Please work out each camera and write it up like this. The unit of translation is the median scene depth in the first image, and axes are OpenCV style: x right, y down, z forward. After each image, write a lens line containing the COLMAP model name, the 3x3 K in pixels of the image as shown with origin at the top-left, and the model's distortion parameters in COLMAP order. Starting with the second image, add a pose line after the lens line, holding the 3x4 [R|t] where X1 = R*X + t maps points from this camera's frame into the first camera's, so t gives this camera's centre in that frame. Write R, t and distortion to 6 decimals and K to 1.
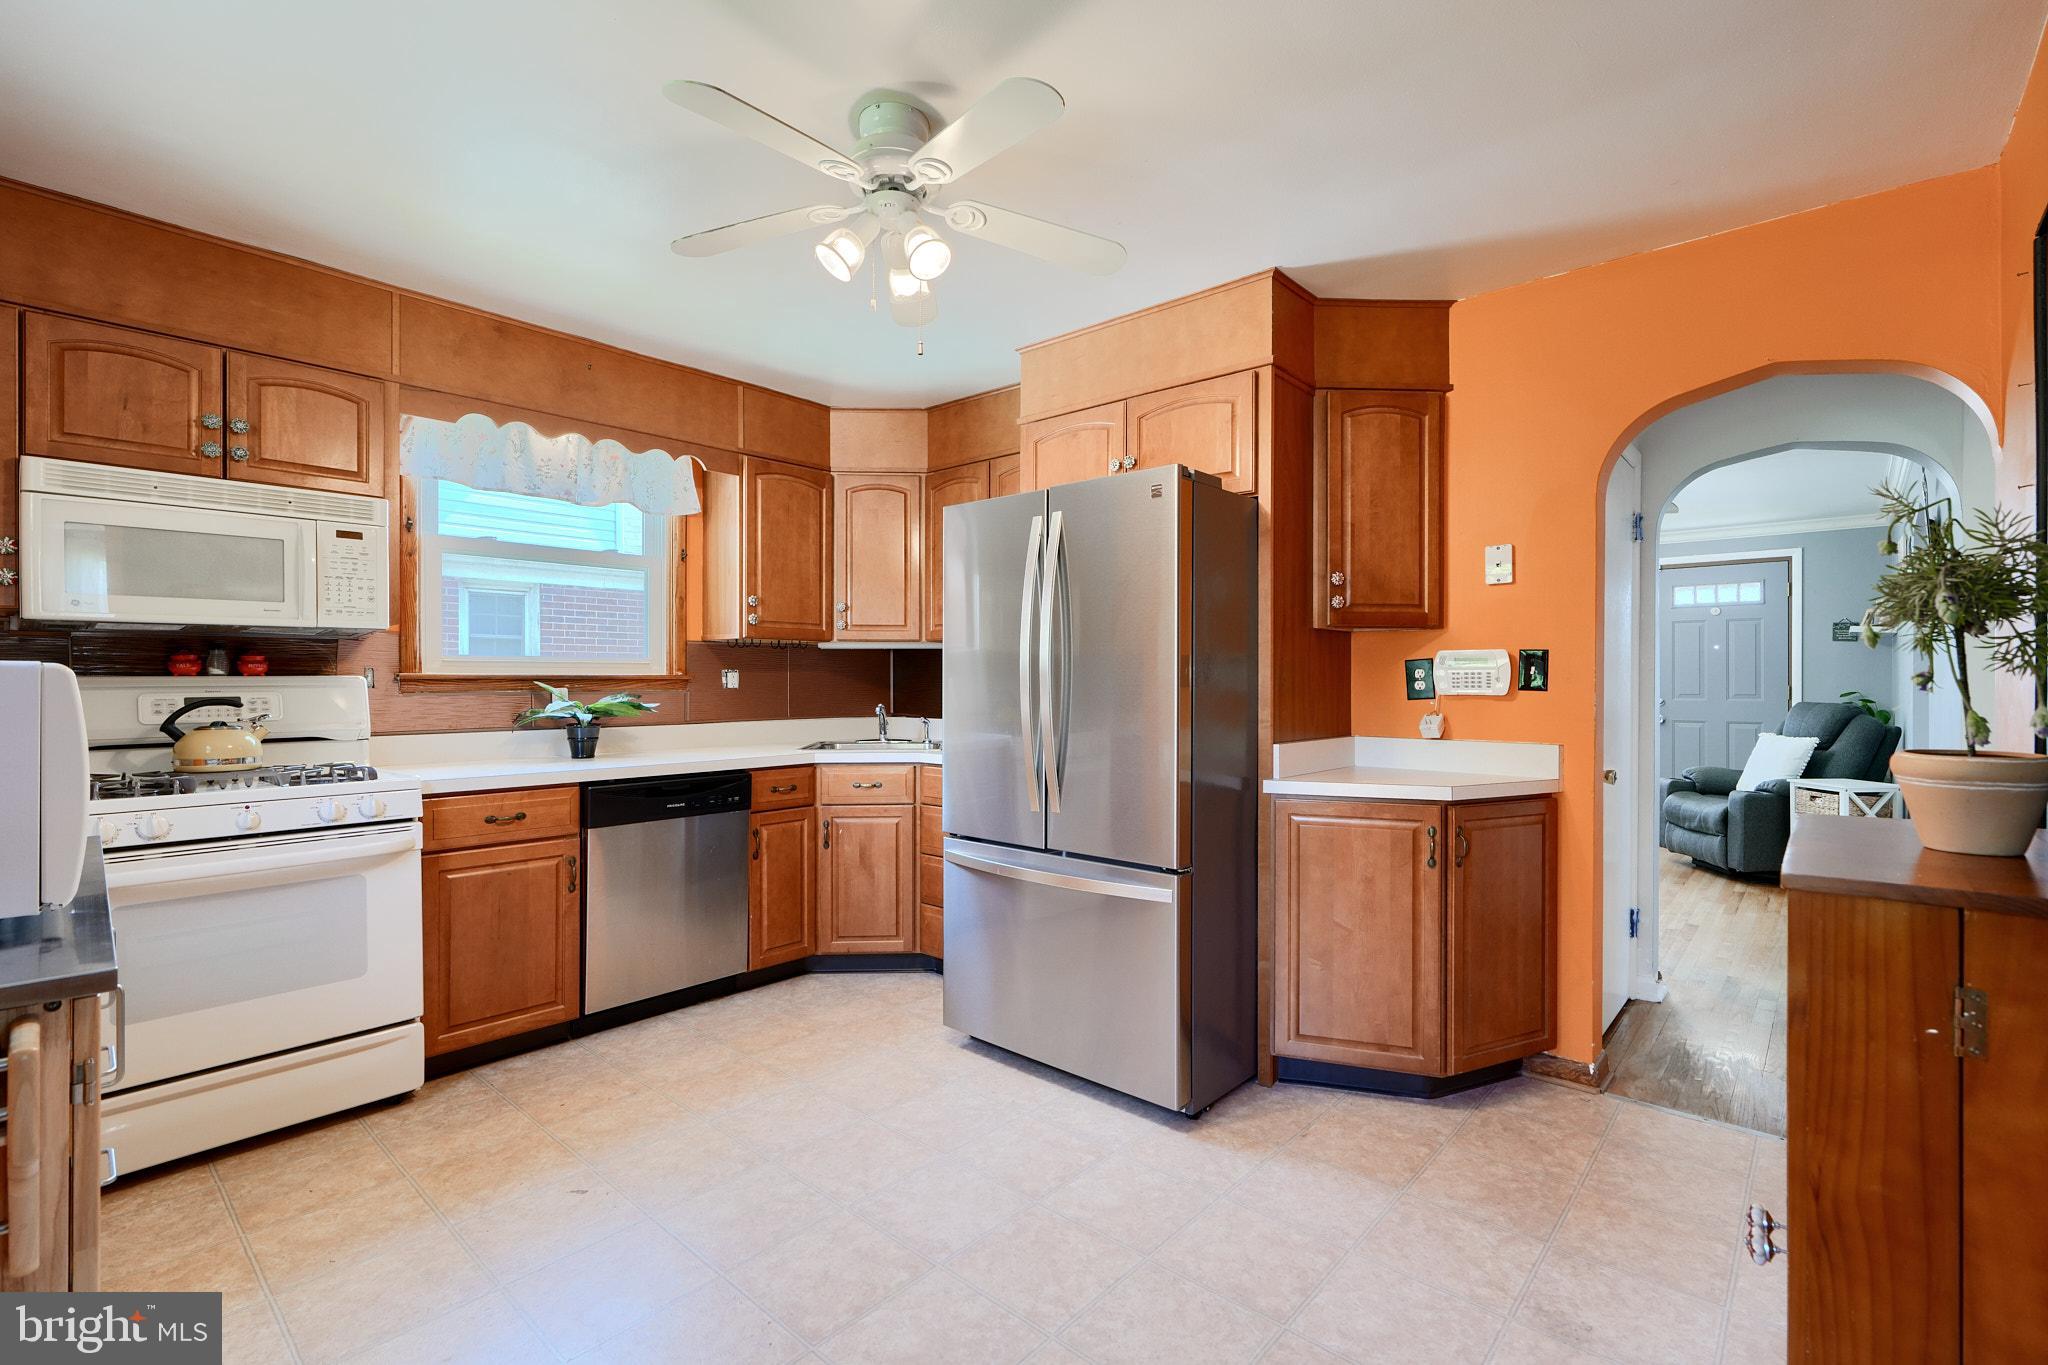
lens RADIAL K [[918.9, 0, 1029.6], [0, 918.9, 680.1], [0, 0, 1]] dist [0.000715, 0.001375]
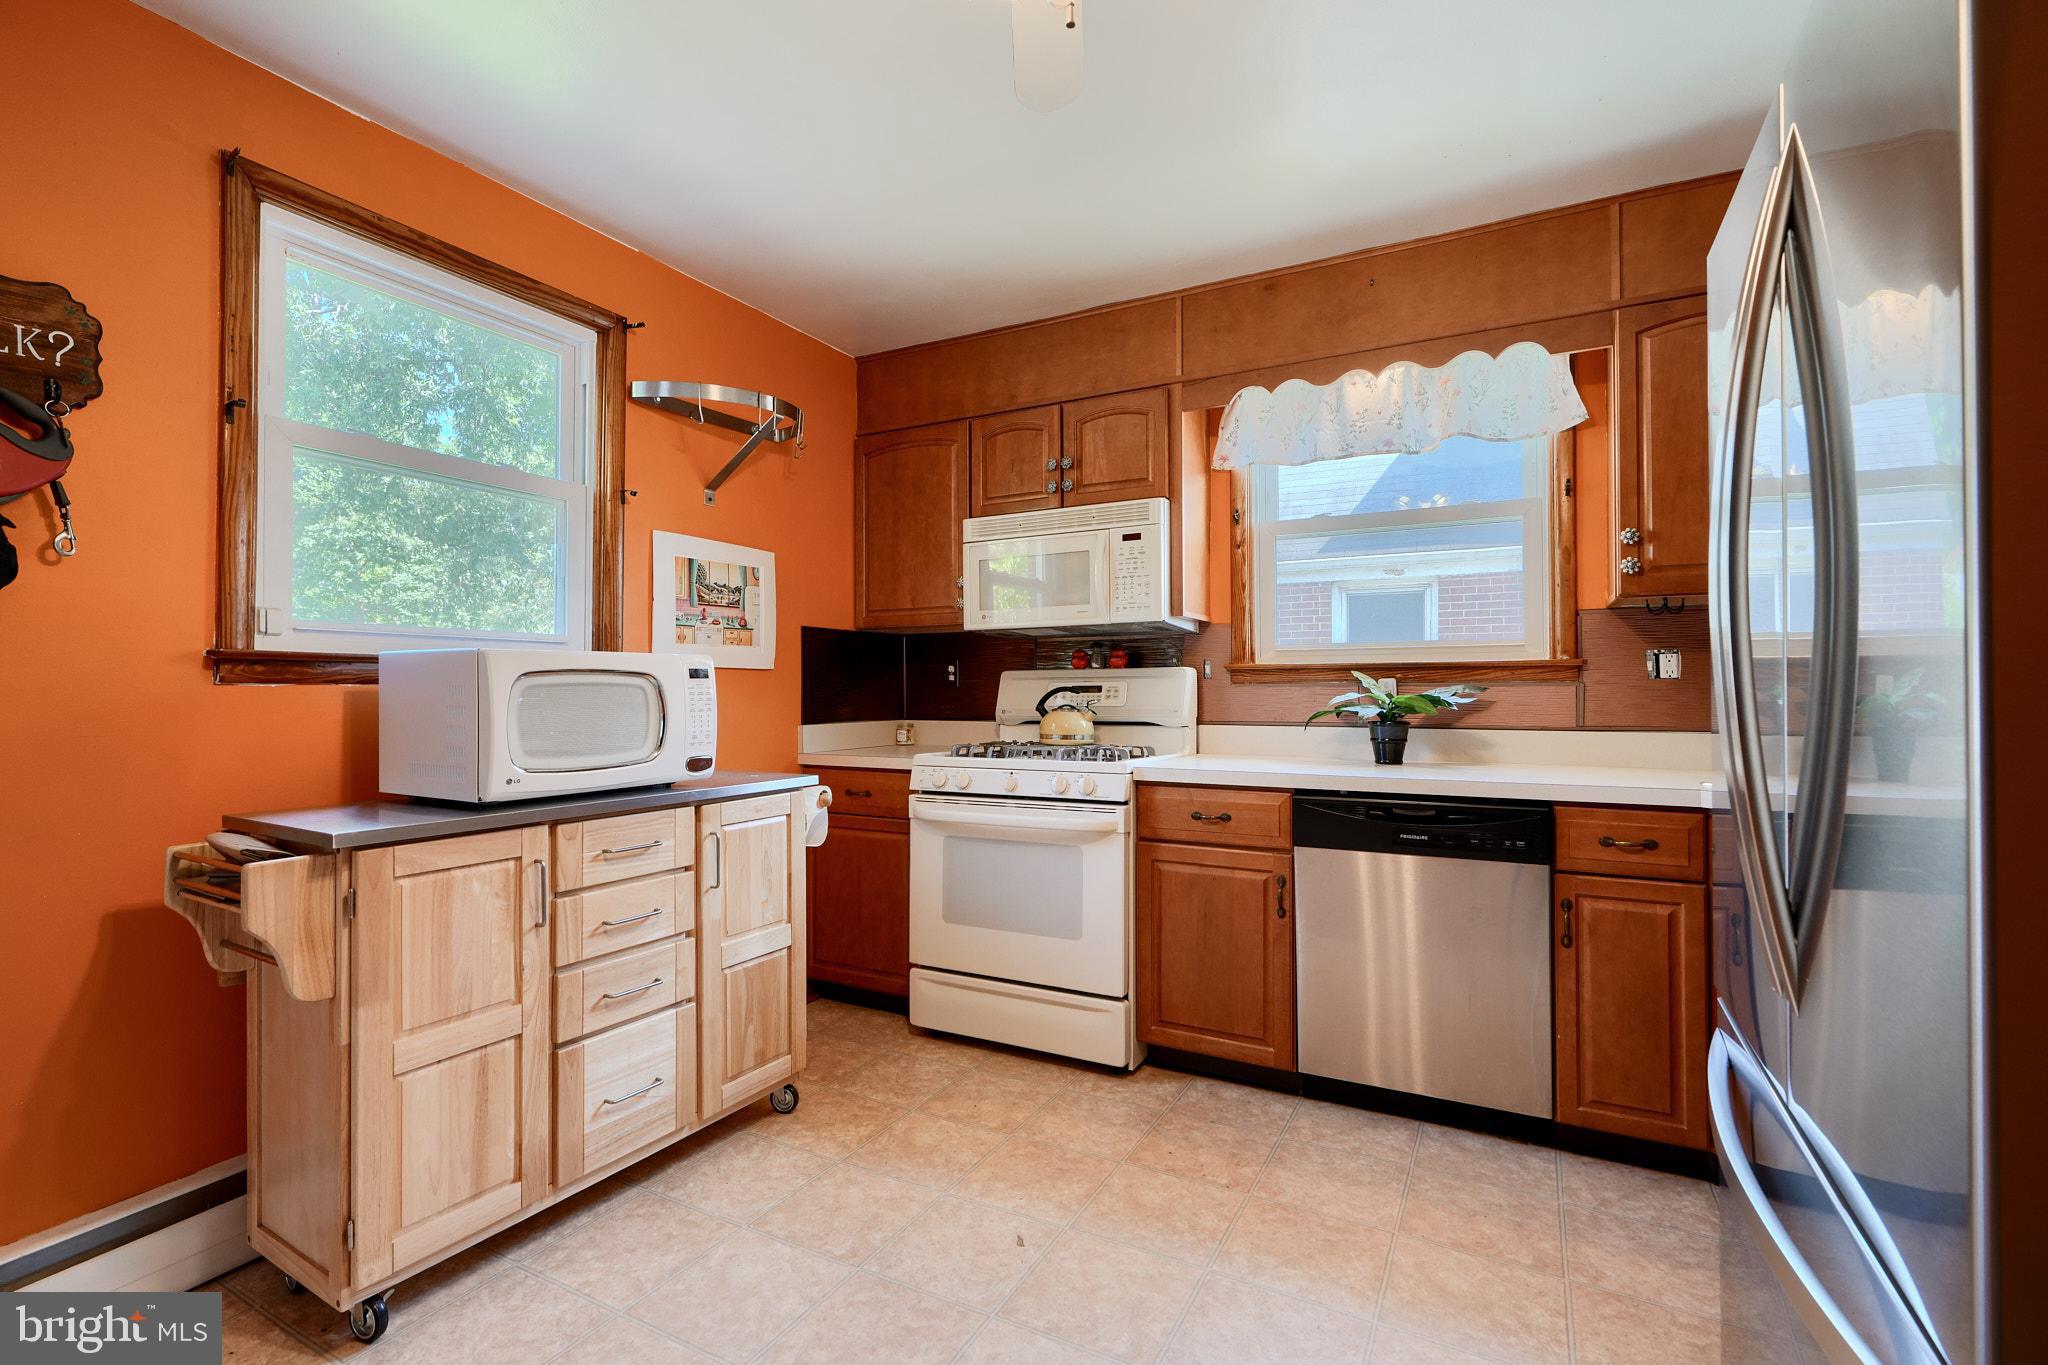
lens RADIAL K [[918.9, 0, 1024.0], [0, 918.9, 677.9], [0, 0, 1]] dist [0.000715, 0.001375]
pose [[0.226147, -0.012759, -0.974010, 0.292405], [0.002615, 0.999919, -0.012492, 0.022768], [0.974090, 0.000278, 0.226162, 0.627246]]
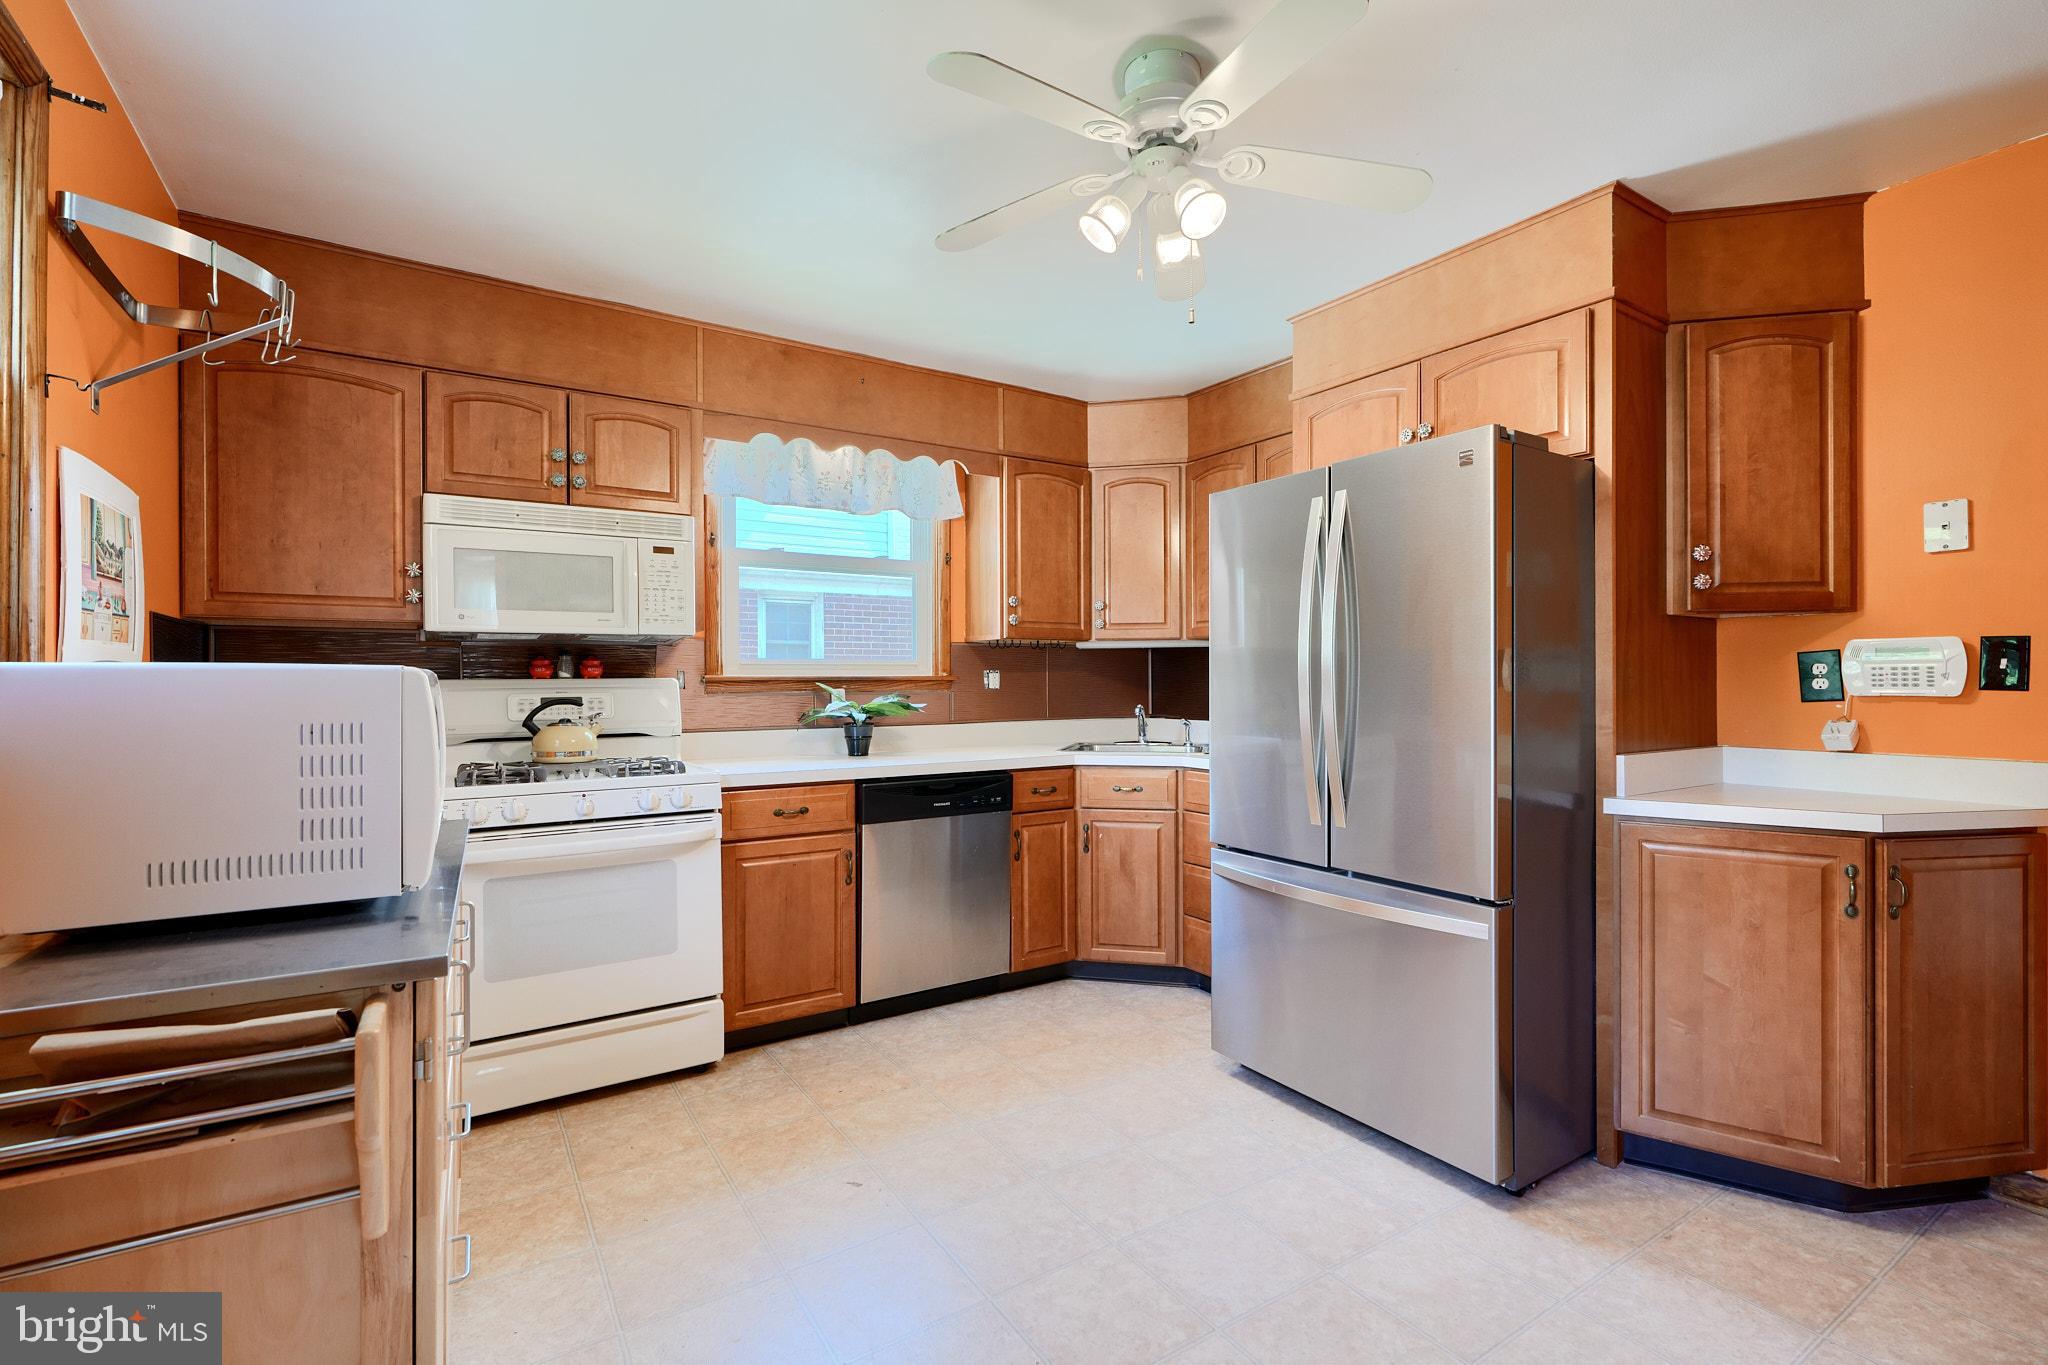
lens RADIAL K [[918.9, 0, 1029.7], [0, 918.9, 680.1], [0, 0, 1]] dist [0.000715, 0.001375]
pose [[0.963461, -0.004024, -0.267819, -0.022201], [0.003967, 0.999992, -0.000756, 0.000327], [0.267820, -0.000334, 0.963469, 0.056156]]
